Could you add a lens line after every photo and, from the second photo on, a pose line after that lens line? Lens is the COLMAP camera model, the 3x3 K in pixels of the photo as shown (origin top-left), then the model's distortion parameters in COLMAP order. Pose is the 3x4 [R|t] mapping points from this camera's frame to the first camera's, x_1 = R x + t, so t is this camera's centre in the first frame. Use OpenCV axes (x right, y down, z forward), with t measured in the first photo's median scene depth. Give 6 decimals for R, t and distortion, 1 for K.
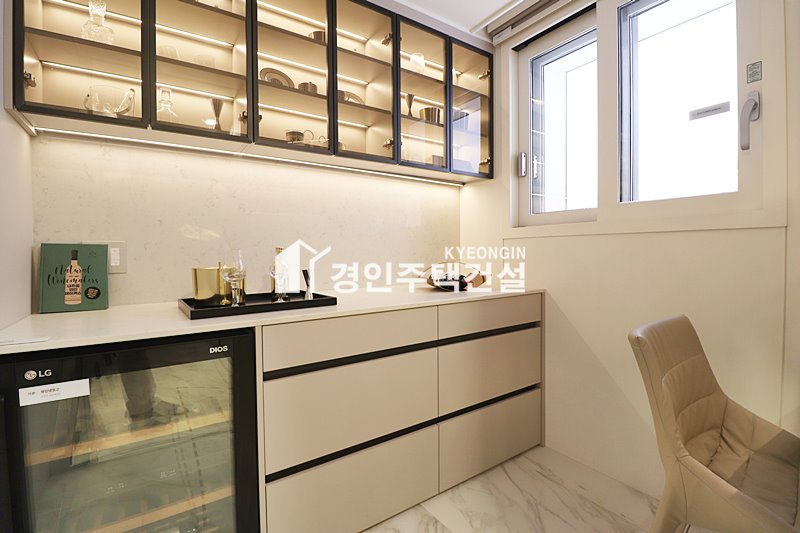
lens RADIAL K [[371.3, 0, 398.3], [0, 371.3, 264.6], [0, 0, 1]] dist [-0.009870, -0.006336]
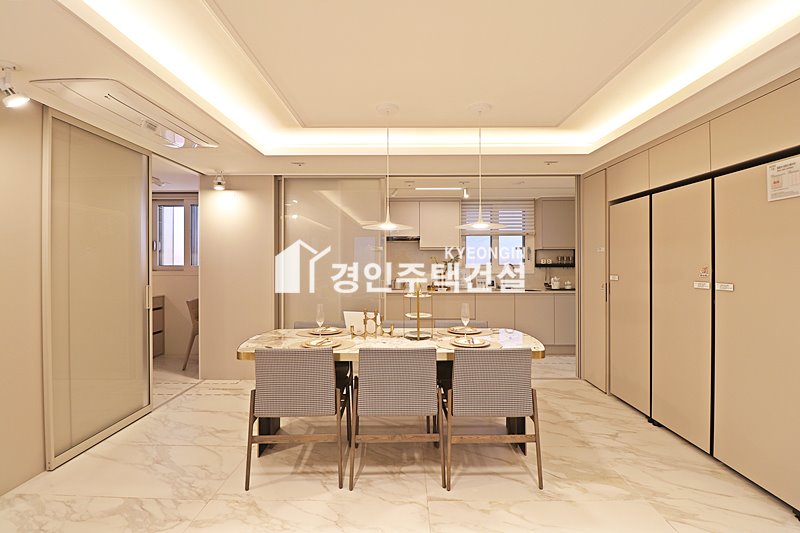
lens RADIAL K [[371.3, 0, 401.2], [0, 371.3, 262.5], [0, 0, 1]] dist [-0.009870, -0.006336]
pose [[0.579019, 0.007851, 0.815276, -0.783228], [0.009189, 0.999827, -0.016155, -0.106975], [-0.815262, 0.016846, 0.578847, -1.921943]]
